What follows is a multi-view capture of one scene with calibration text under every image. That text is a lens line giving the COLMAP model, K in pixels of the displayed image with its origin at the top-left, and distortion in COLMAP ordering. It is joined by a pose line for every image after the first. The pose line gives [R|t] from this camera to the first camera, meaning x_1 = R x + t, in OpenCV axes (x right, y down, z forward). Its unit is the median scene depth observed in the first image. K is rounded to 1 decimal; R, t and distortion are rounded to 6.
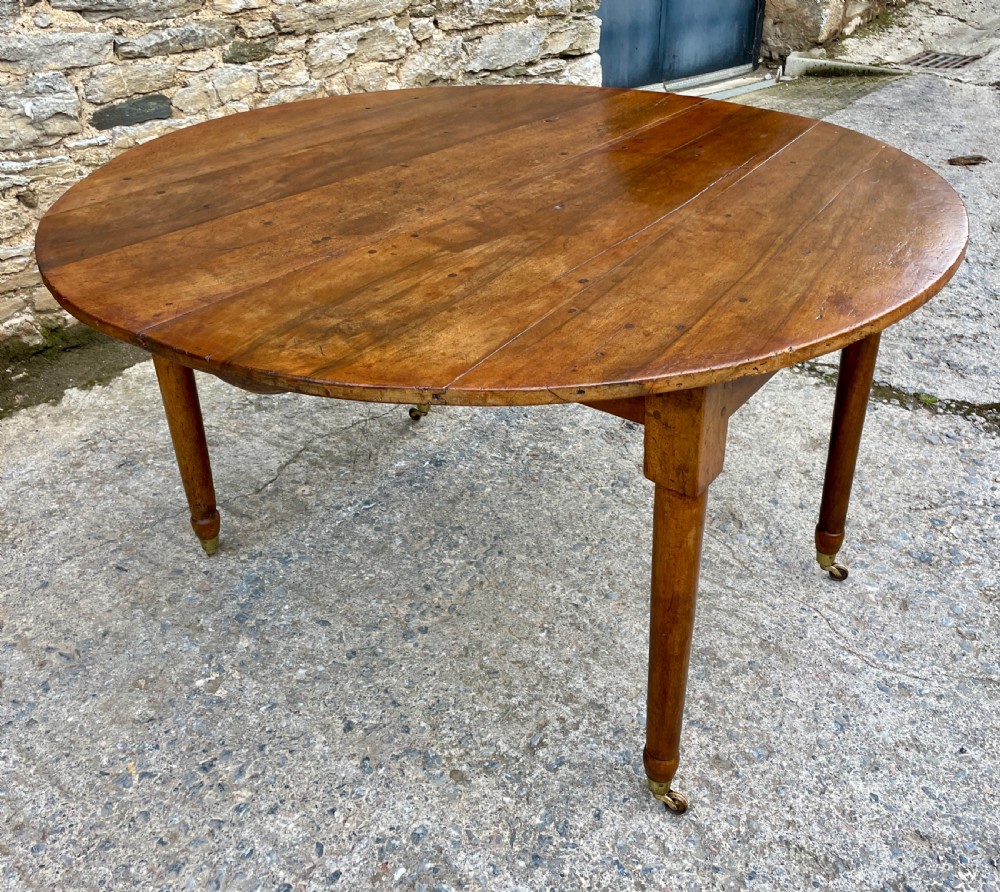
lens RADIAL K [[1013.0, 0, 530.3], [0, 1013.0, 389.7], [0, 0, 1]] dist [0.087957, -0.115589]
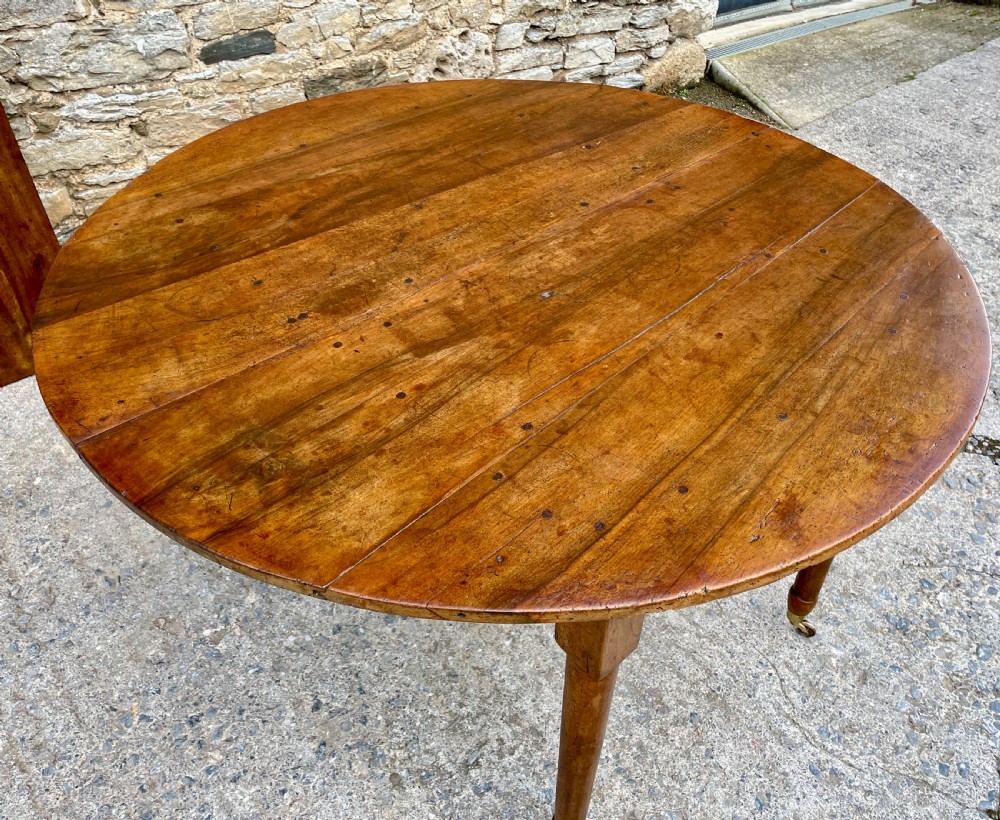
lens RADIAL K [[869.8, 0, 485.4], [0, 869.8, 390.2], [0, 0, 1]] dist [0.089025, -0.121457]
pose [[0.975948, 0.151721, -0.156547, 0.088311], [-0.118408, 0.971846, 0.203702, -0.196065], [0.183045, -0.180266, 0.966436, 0.128261]]
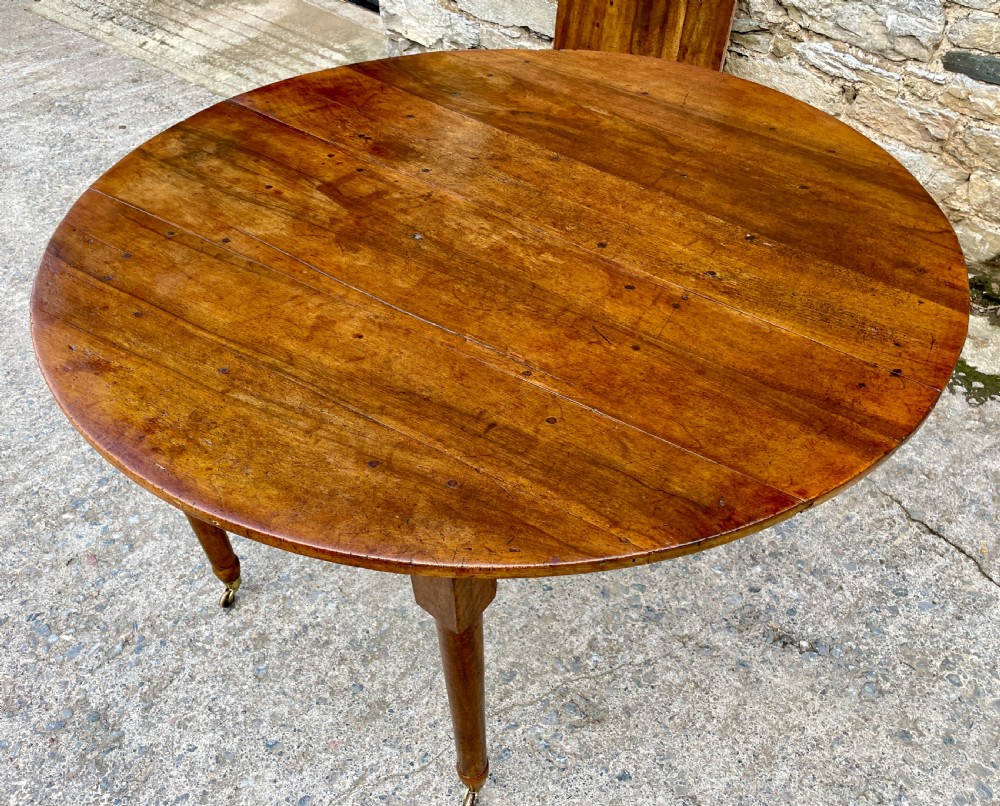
lens RADIAL K [[815.9, 0, 524.0], [0, 815.9, 411.3], [0, 0, 1]] dist [0.092292, -0.128033]
pose [[-0.045146, 0.695322, -0.717279, 0.572298], [-0.469720, 0.618913, 0.629531, -0.497180], [0.881660, 0.365341, 0.298666, 0.703971]]
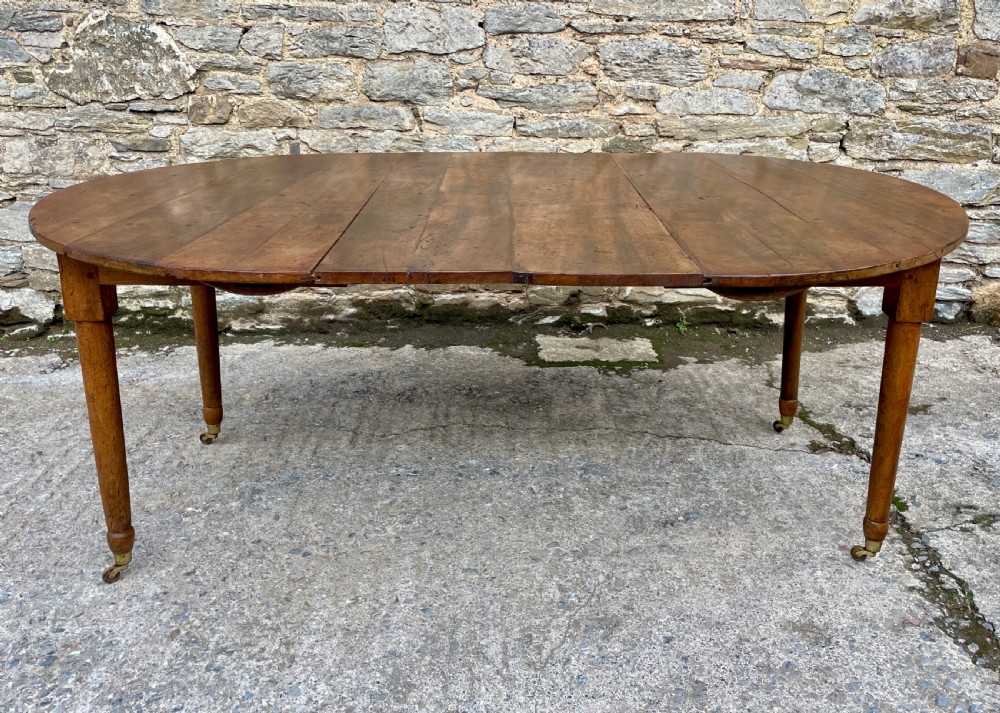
lens RADIAL K [[907.8, 0, 526.6], [0, 907.8, 299.5], [0, 0, 1]] dist [0.094206, -0.123661]
pose [[0.652293, 0.238042, -0.719618, 0.753689], [-0.372147, 0.927674, -0.030466, -0.111231], [0.660318, 0.287676, 0.693702, 0.293189]]
